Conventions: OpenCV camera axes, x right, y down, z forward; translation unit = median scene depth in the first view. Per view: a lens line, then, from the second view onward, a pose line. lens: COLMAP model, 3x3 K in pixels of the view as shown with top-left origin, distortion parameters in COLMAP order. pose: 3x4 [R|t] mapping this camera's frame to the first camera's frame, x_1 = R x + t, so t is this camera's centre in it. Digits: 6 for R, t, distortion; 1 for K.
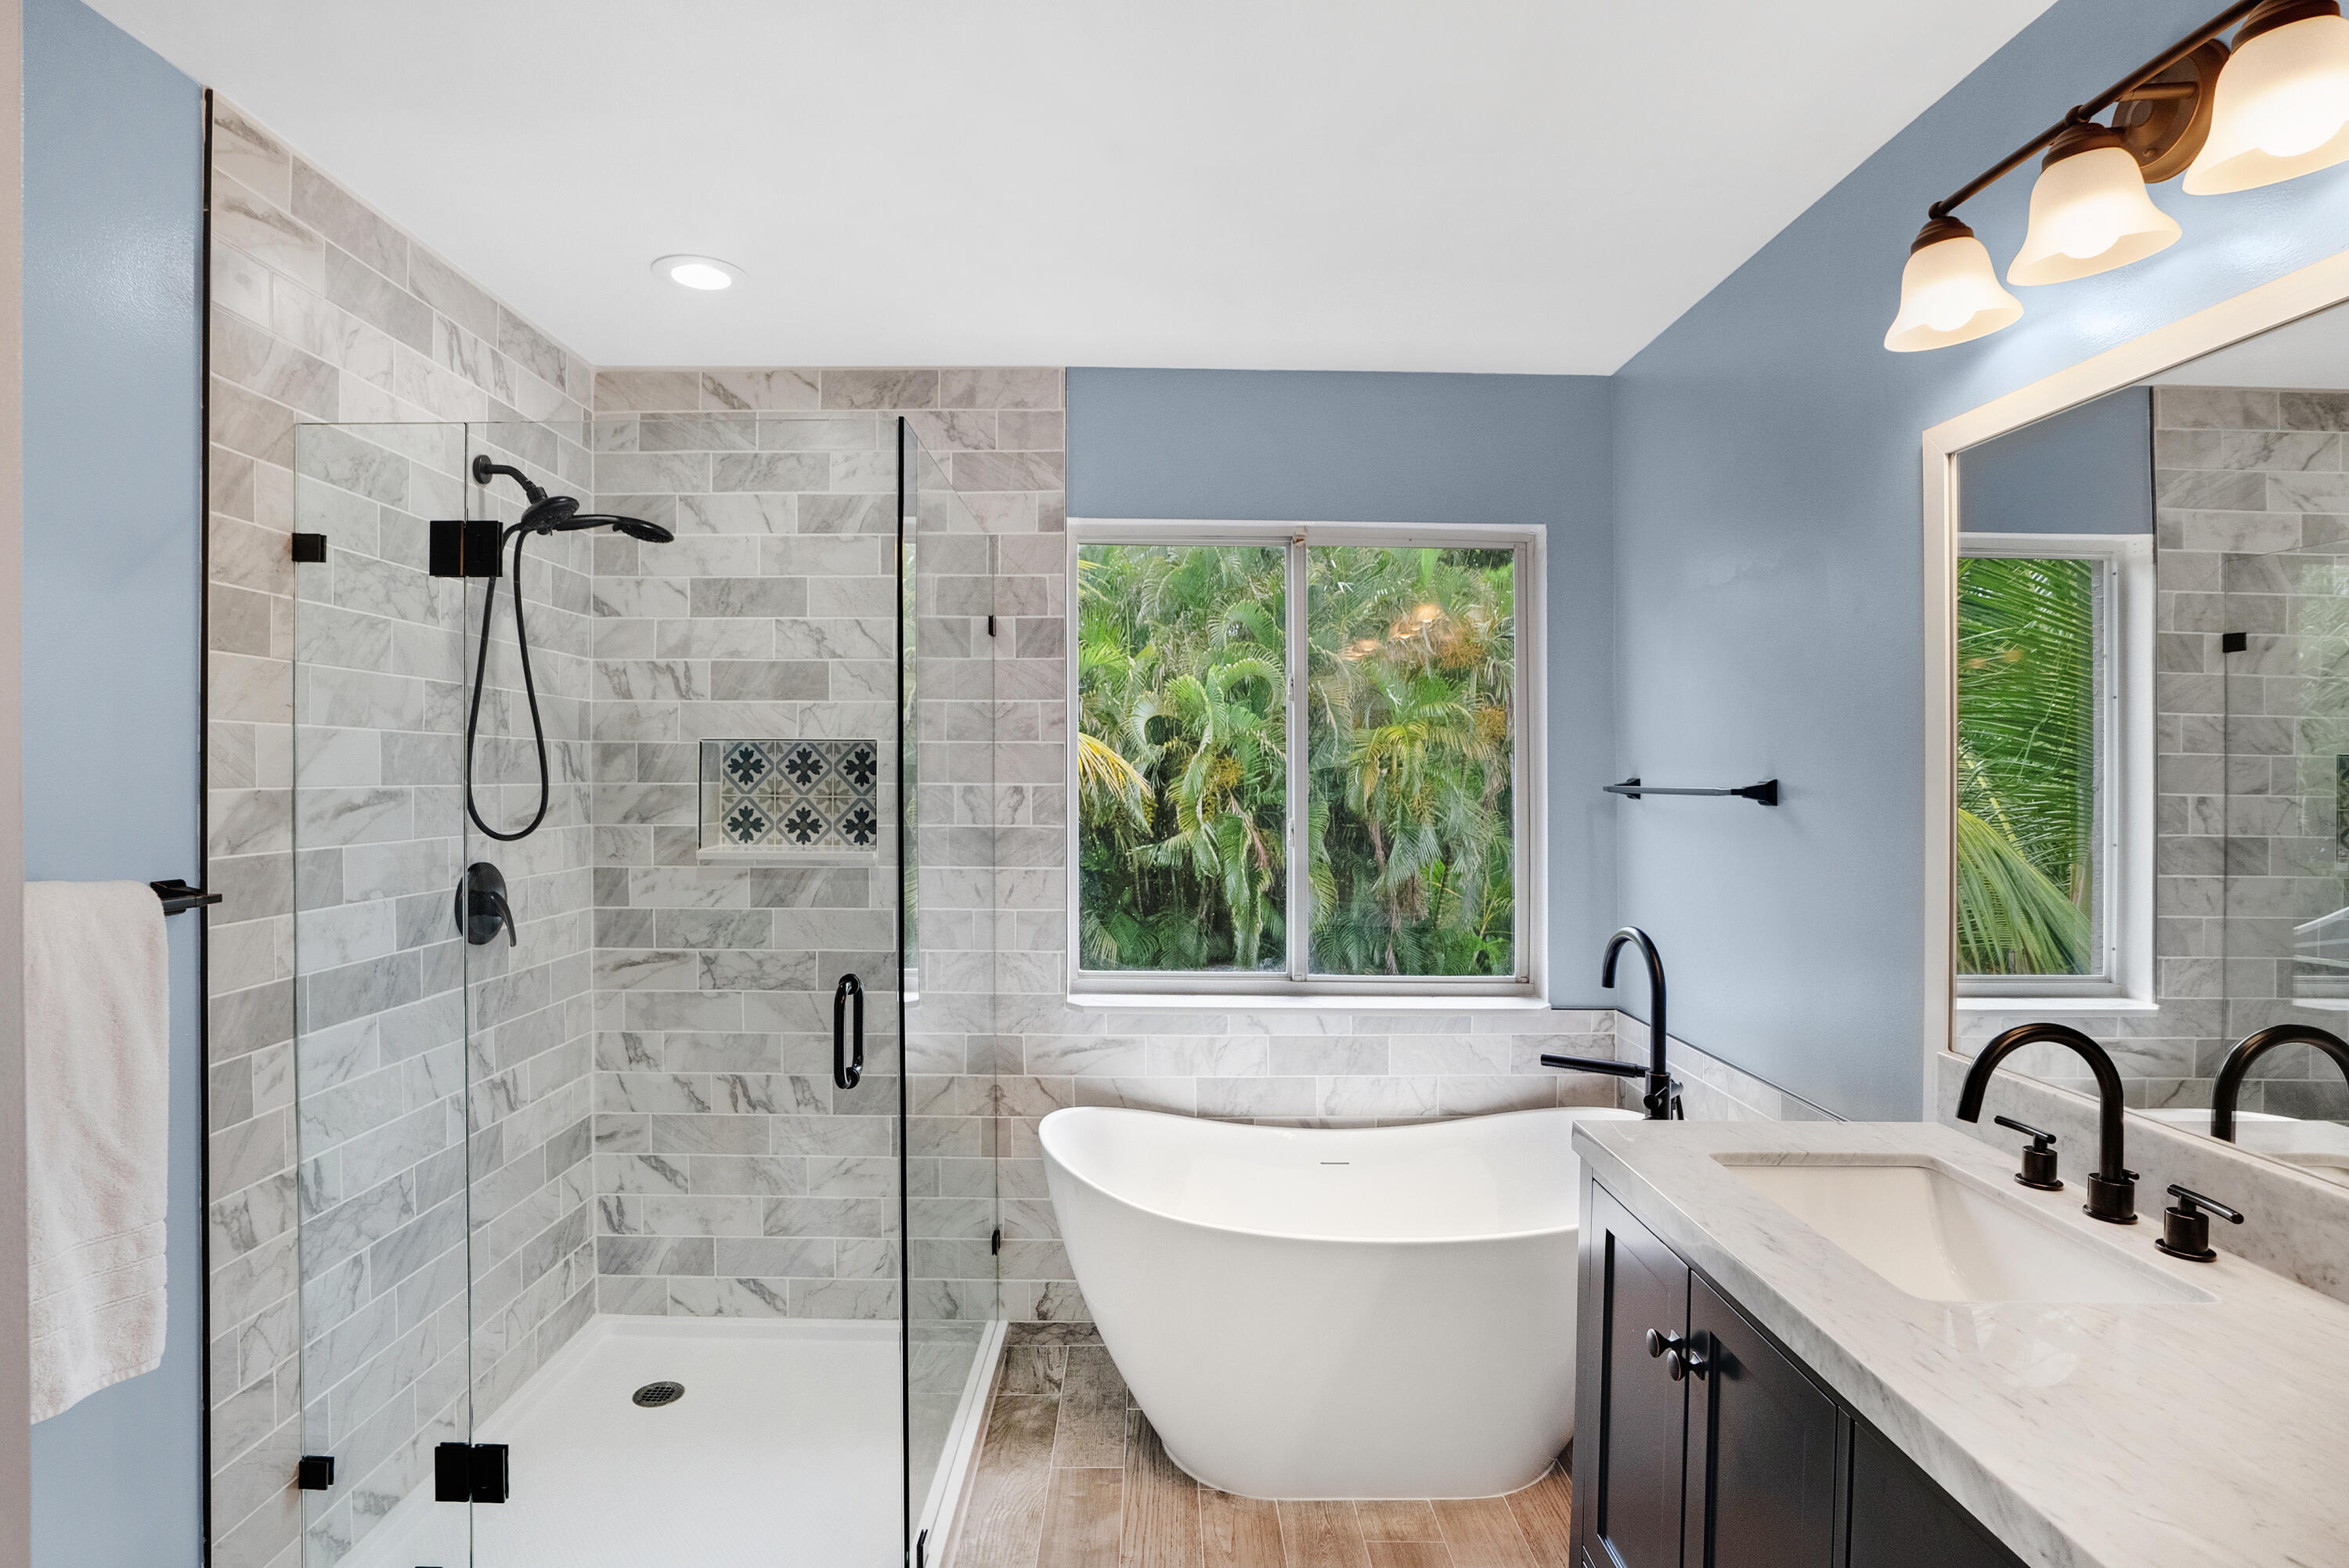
lens RADIAL K [[1119.7, 0, 1177.7], [0, 1119.7, 795.1], [0, 0, 1]] dist [-0.044678, 0.014629]
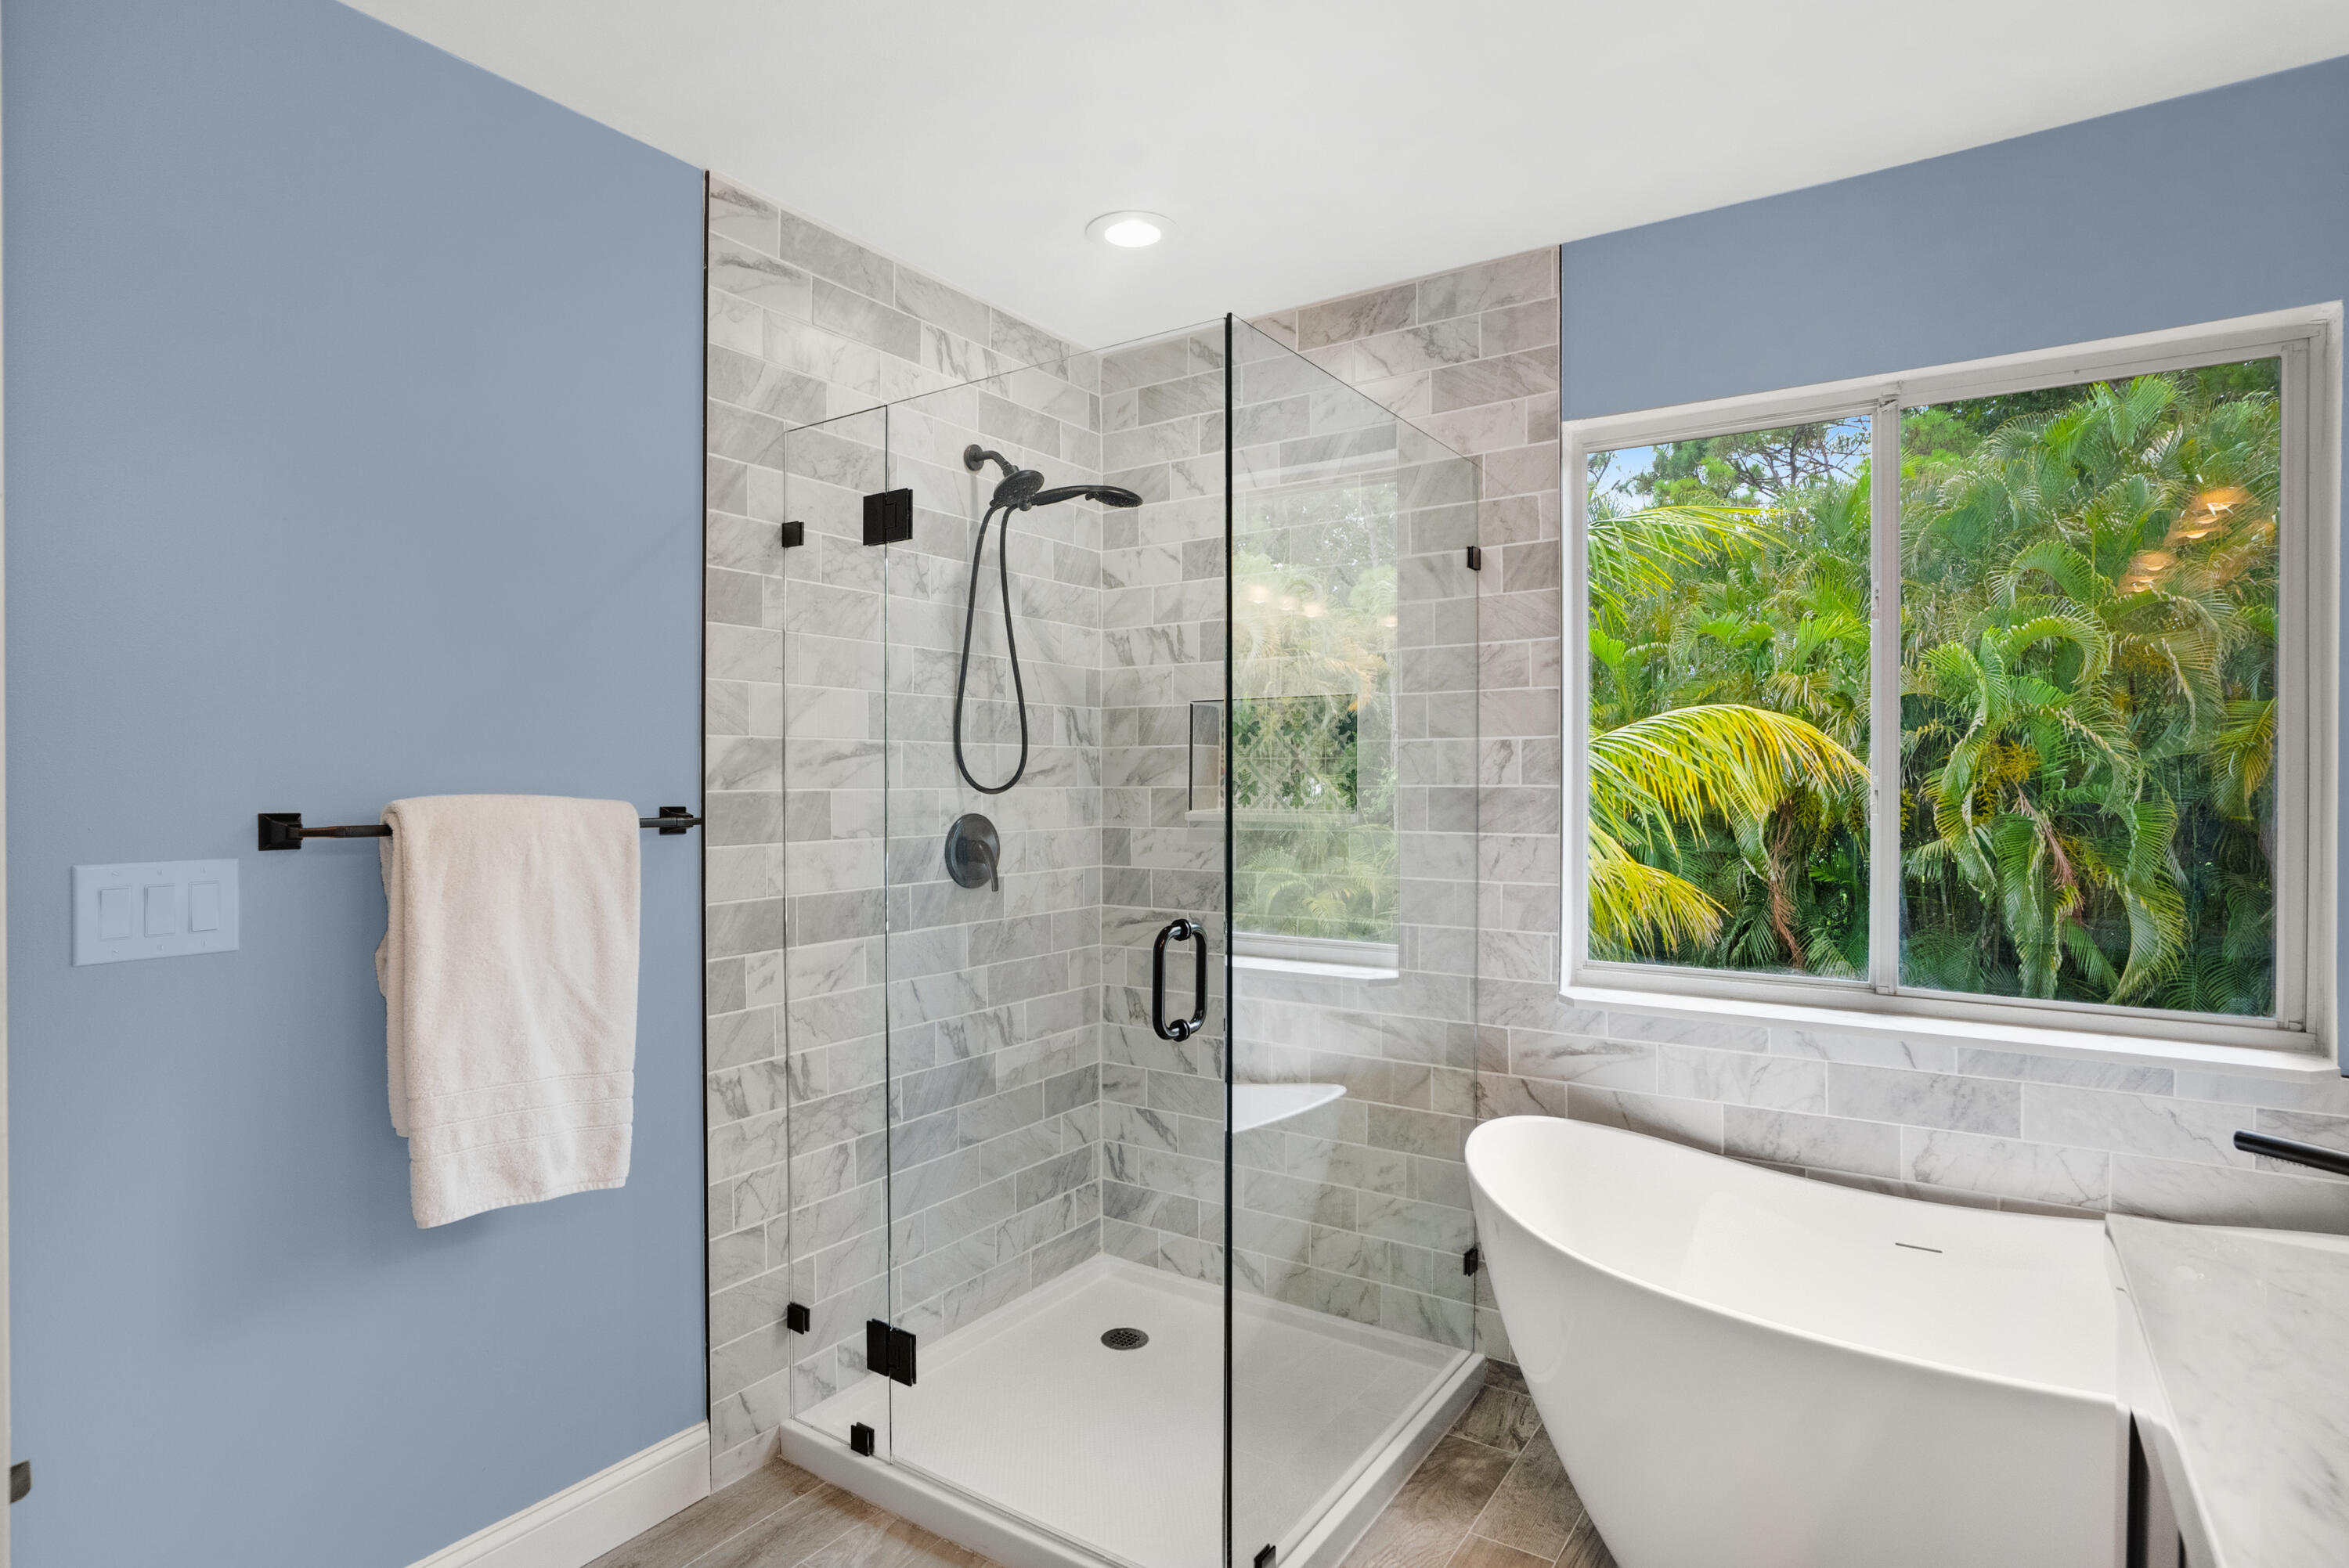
lens RADIAL K [[1178.8, 0, 1177.6], [0, 1178.8, 788.6], [0, 0, 1]] dist [-0.045683, 0.004820]
pose [[0.831301, -0.005387, -0.555796, 0.155500], [0.002709, 0.999980, -0.005640, 0.035170], [0.555815, 0.003183, 0.831300, 0.109223]]
